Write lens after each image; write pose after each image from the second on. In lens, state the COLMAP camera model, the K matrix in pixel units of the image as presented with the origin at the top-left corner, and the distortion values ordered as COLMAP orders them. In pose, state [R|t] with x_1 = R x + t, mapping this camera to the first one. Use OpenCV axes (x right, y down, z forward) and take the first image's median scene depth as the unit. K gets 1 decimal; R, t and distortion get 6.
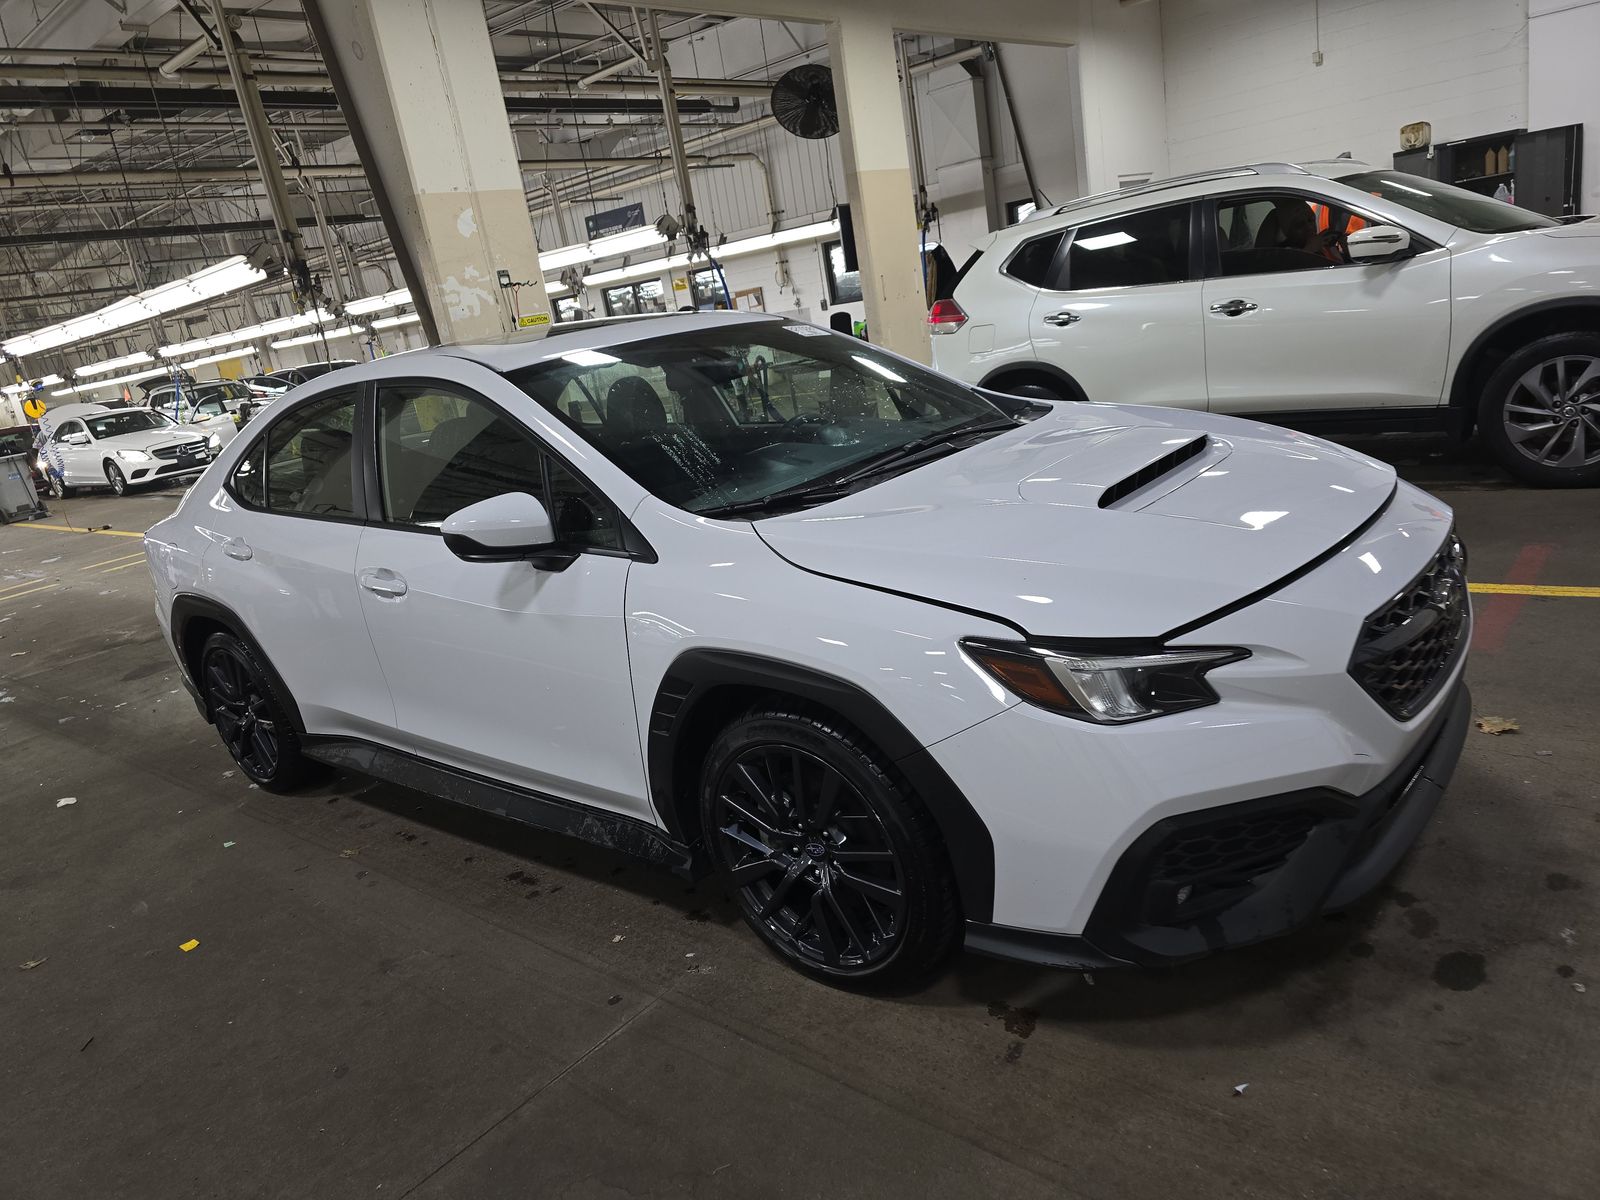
lens RADIAL K [[1073.5, 0, 801.9], [0, 1073.5, 599.0], [0, 0, 1]] dist [0.049208, -0.052039]
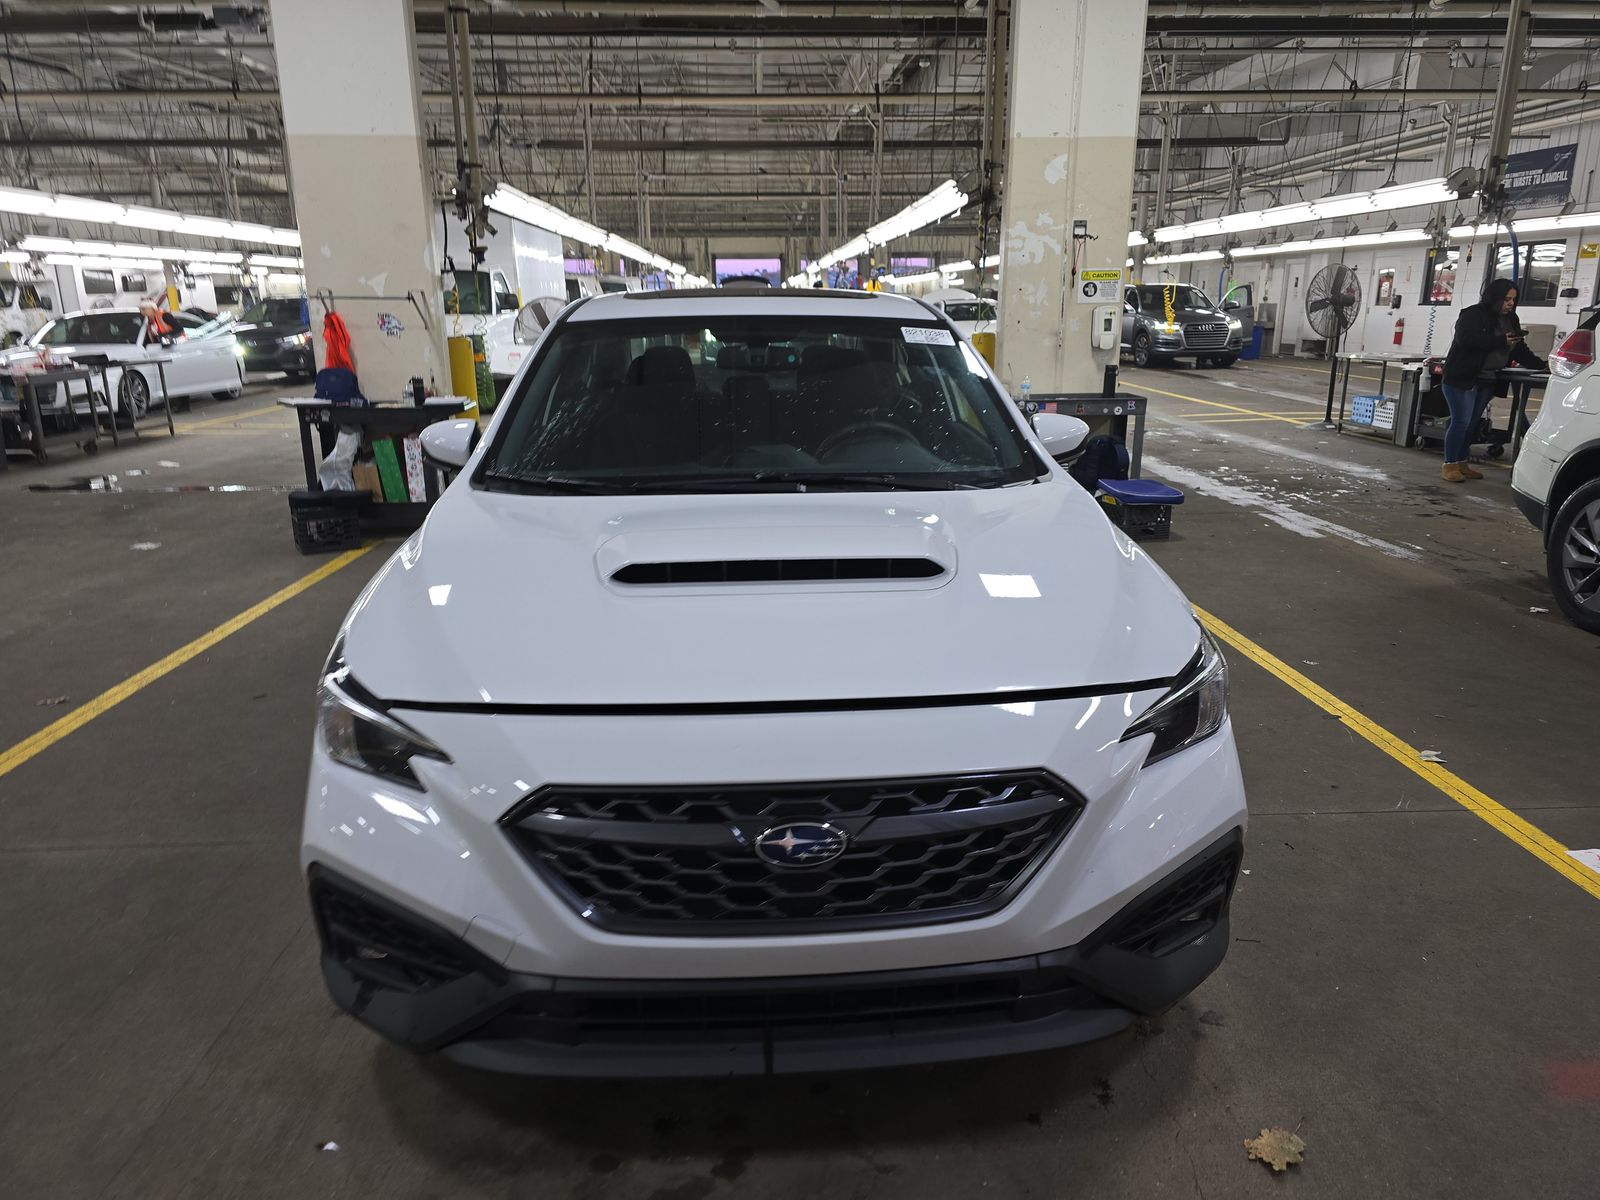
lens RADIAL K [[1073.5, 0, 802.3], [0, 1073.5, 595.1], [0, 0, 1]] dist [0.049208, -0.052039]
pose [[0.678427, 0.336926, -0.652854, 0.311668], [-0.293127, 0.938980, 0.179982, -0.089357], [0.673657, 0.069264, 0.735791, 0.135640]]
